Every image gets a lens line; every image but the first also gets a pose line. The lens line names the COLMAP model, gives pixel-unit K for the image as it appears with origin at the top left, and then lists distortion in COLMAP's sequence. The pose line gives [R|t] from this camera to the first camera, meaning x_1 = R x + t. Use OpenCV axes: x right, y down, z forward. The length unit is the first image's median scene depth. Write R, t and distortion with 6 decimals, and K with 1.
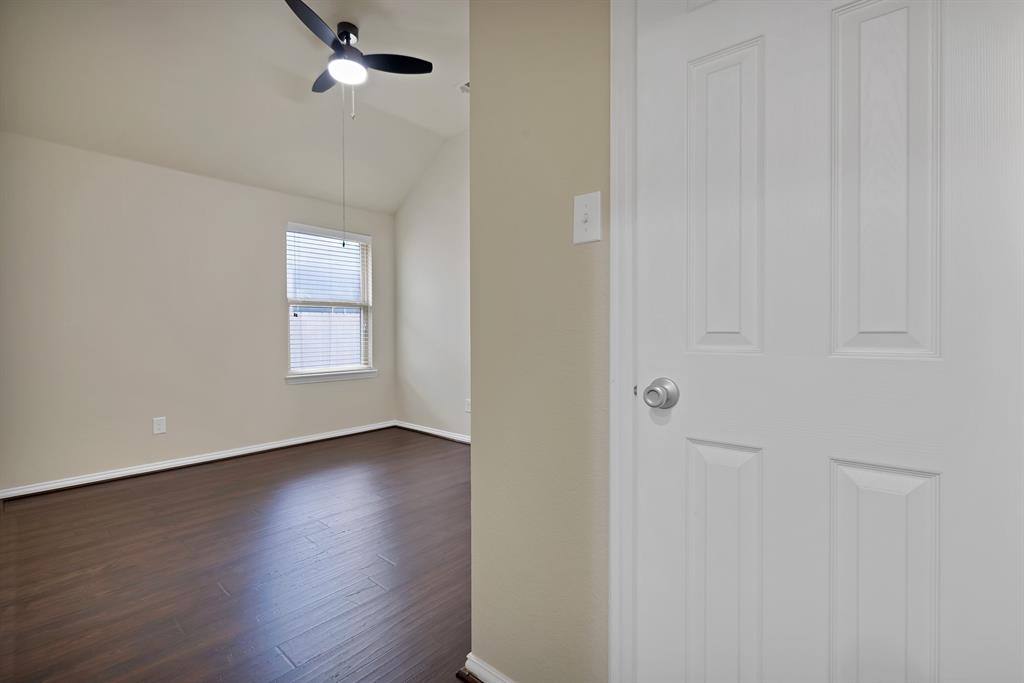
lens RADIAL K [[447.6, 0, 505.3], [0, 447.6, 337.9], [0, 0, 1]] dist [0.000578, 0.000262]
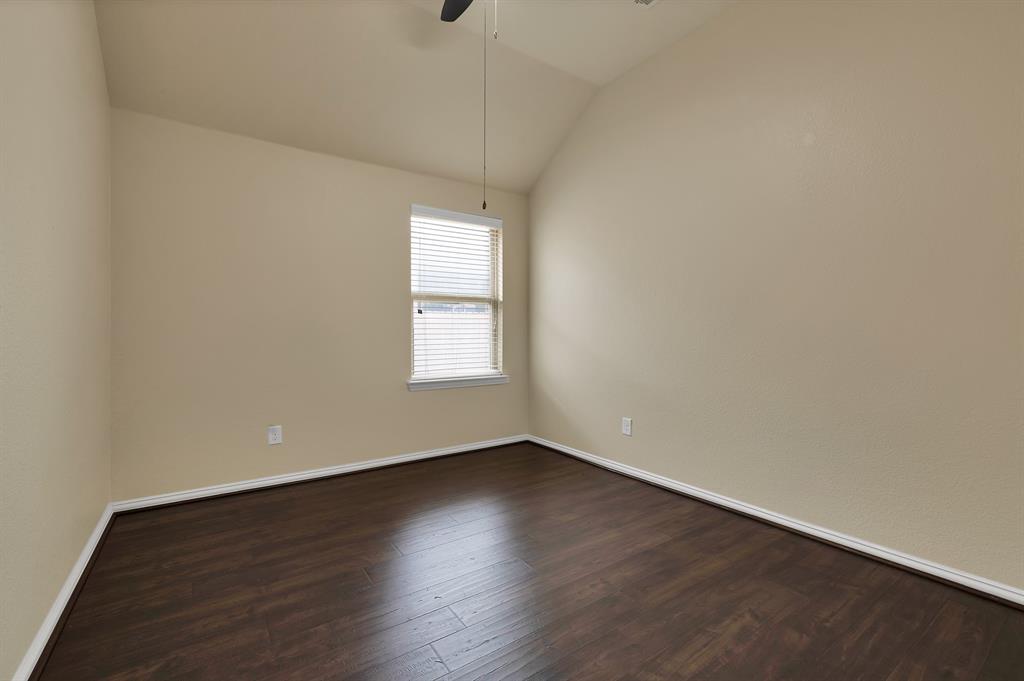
lens RADIAL K [[447.6, 0, 514.8], [0, 447.6, 337.5], [0, 0, 1]] dist [0.000578, 0.000262]
pose [[0.973680, 0.007182, -0.227806, -0.083300], [-0.007983, 0.999965, -0.002594, 0.001013], [0.227779, 0.004344, 0.973703, 0.179065]]
